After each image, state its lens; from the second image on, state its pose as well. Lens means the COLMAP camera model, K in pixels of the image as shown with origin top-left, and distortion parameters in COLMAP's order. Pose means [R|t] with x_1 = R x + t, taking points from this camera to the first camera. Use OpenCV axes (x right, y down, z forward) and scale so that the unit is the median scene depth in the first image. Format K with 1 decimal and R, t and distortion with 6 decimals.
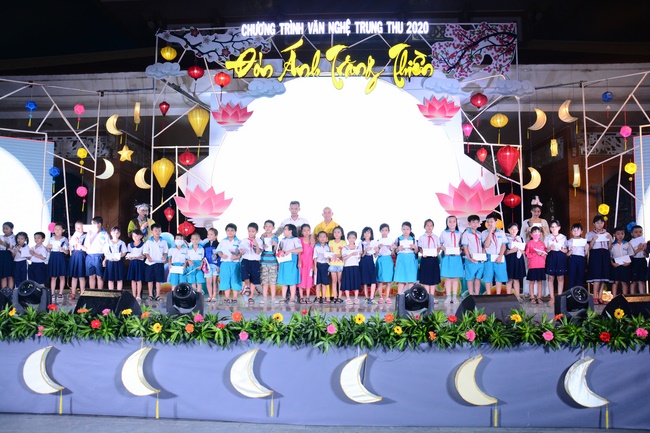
lens RADIAL K [[535.3, 0, 327.3], [0, 535.3, 220.8], [0, 0, 1]] dist [-0.120311, 0.097669]
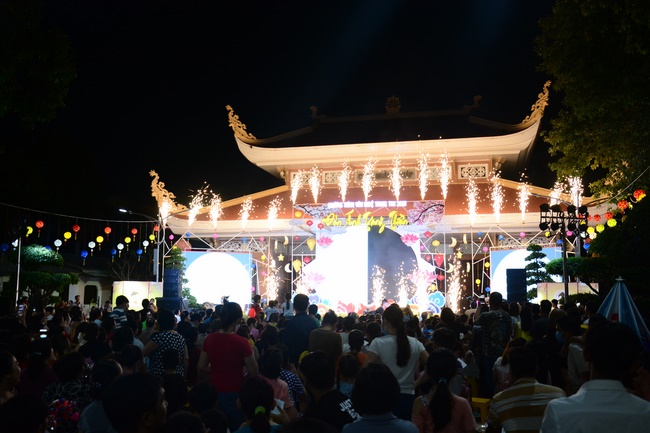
lens RADIAL K [[645.8, 0, 326.6], [0, 645.8, 220.4], [0, 0, 1]] dist [0.014405, 0.000000]
pose [[0.981998, -0.018644, -0.187970, 0.384605], [0.007577, 0.998204, -0.059421, -0.122467], [0.188740, 0.056927, 0.980376, -1.895361]]
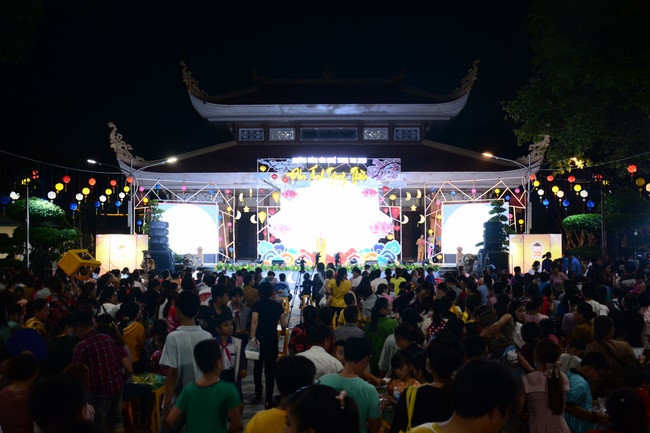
lens RADIAL K [[535.3, 0, 331.0], [0, 535.3, 218.7], [0, 0, 1]] dist [-0.120311, 0.097669]
pose [[0.998525, -0.003545, 0.054172, -0.121568], [0.002209, 0.999692, 0.024705, -0.147608], [-0.054243, -0.024549, 0.998226, -1.599718]]
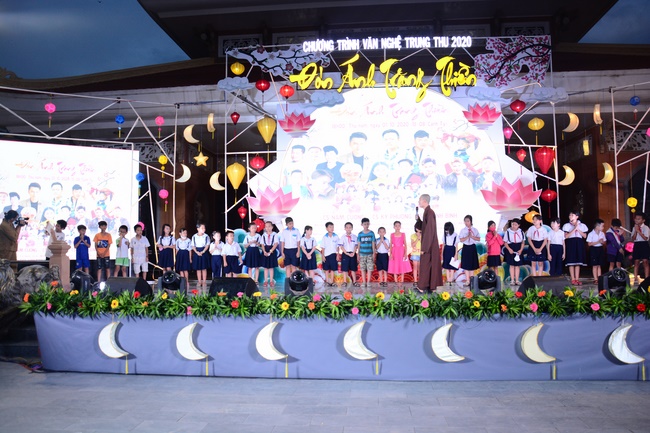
lens RADIAL K [[535.3, 0, 327.6], [0, 535.3, 217.9], [0, 0, 1]] dist [-0.120311, 0.097669]
pose [[0.999311, -0.016453, -0.033267, -0.081017], [0.016749, 0.999822, 0.008661, -0.008038], [0.033118, -0.009212, 0.999409, -0.126190]]
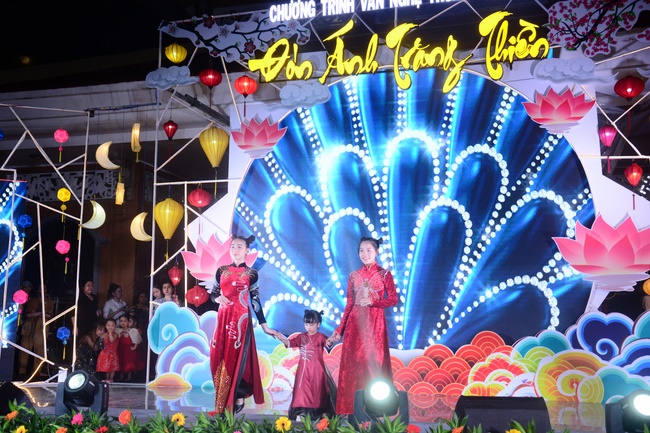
lens RADIAL K [[824.8, 0, 324.1], [0, 824.8, 218.1], [0, 0, 1]] dist [0.145225, 0.000000]
pose [[0.965833, -0.029657, -0.257463, 0.190347], [0.008755, 0.996598, -0.081955, 0.003367], [0.259018, 0.076901, 0.962806, -0.037343]]
